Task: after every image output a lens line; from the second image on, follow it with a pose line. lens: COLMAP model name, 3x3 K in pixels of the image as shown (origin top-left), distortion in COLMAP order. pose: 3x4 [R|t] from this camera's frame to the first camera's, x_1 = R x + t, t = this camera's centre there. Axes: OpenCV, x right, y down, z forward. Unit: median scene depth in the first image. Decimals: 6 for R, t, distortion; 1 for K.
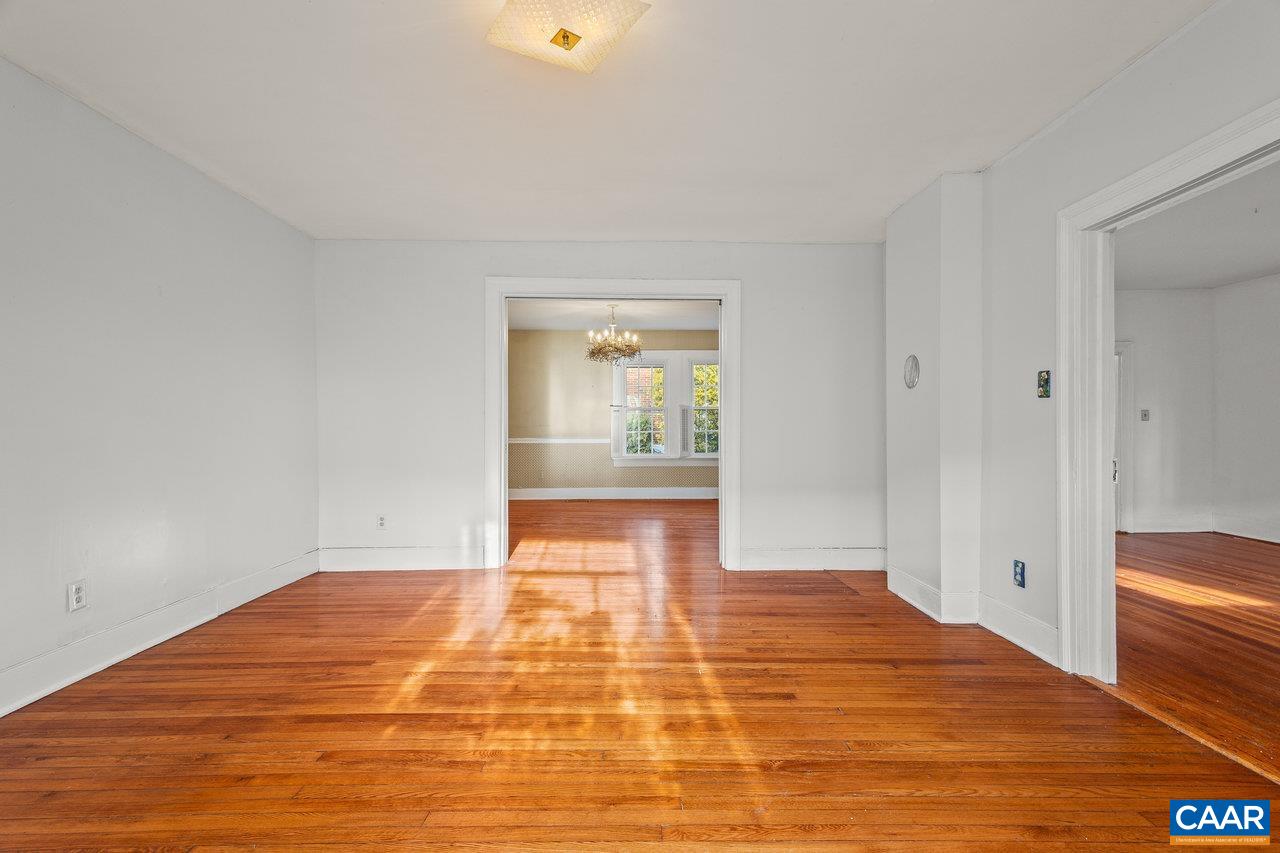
lens RADIAL K [[593.1, 0, 636.3], [0, 593.1, 424.5], [0, 0, 1]] dist [0.011283, -0.002653]
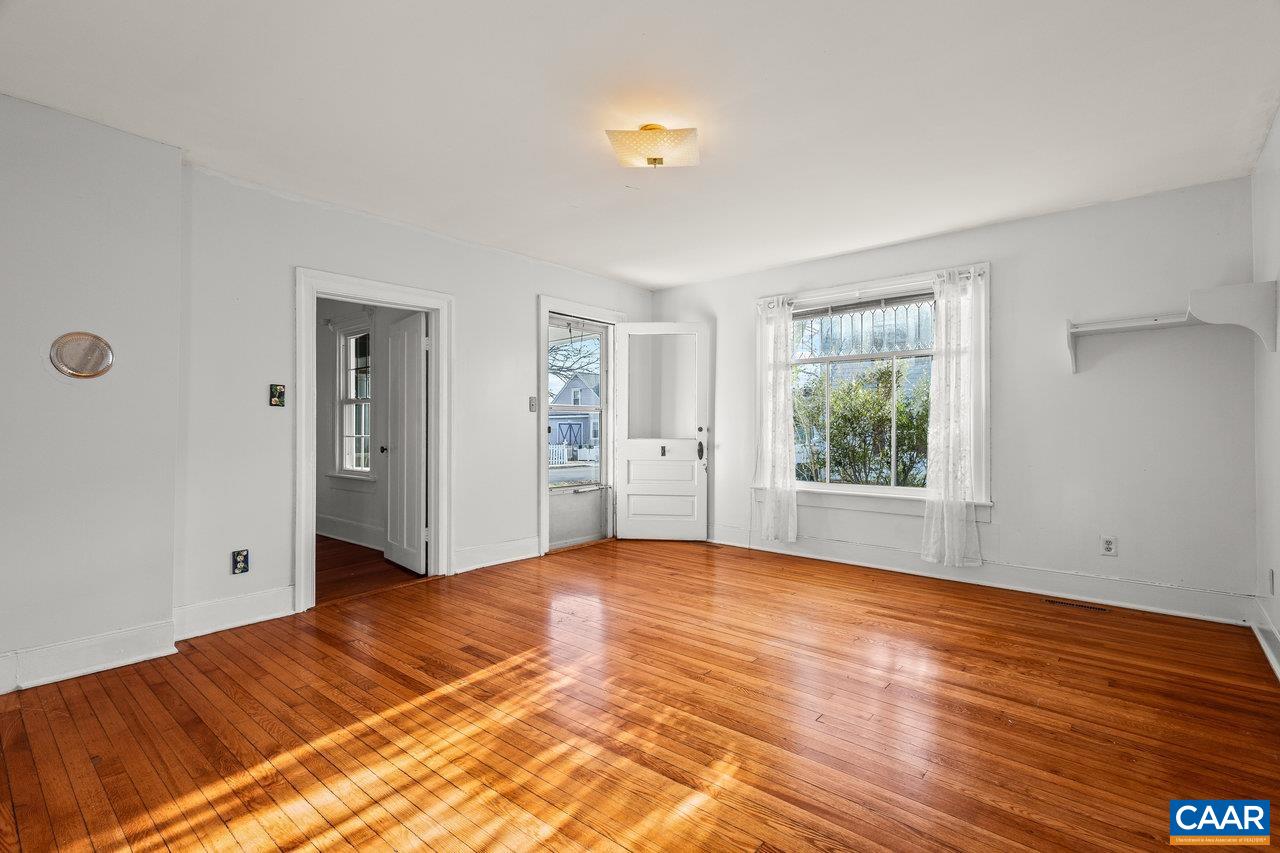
lens RADIAL K [[593.1, 0, 638.6], [0, 593.1, 424.9], [0, 0, 1]] dist [0.011283, -0.002653]
pose [[-0.754704, -0.001734, 0.656063, -0.725194], [0.000681, 0.999994, 0.003427, -0.009934], [-0.656065, 0.003033, -0.754699, 1.500403]]
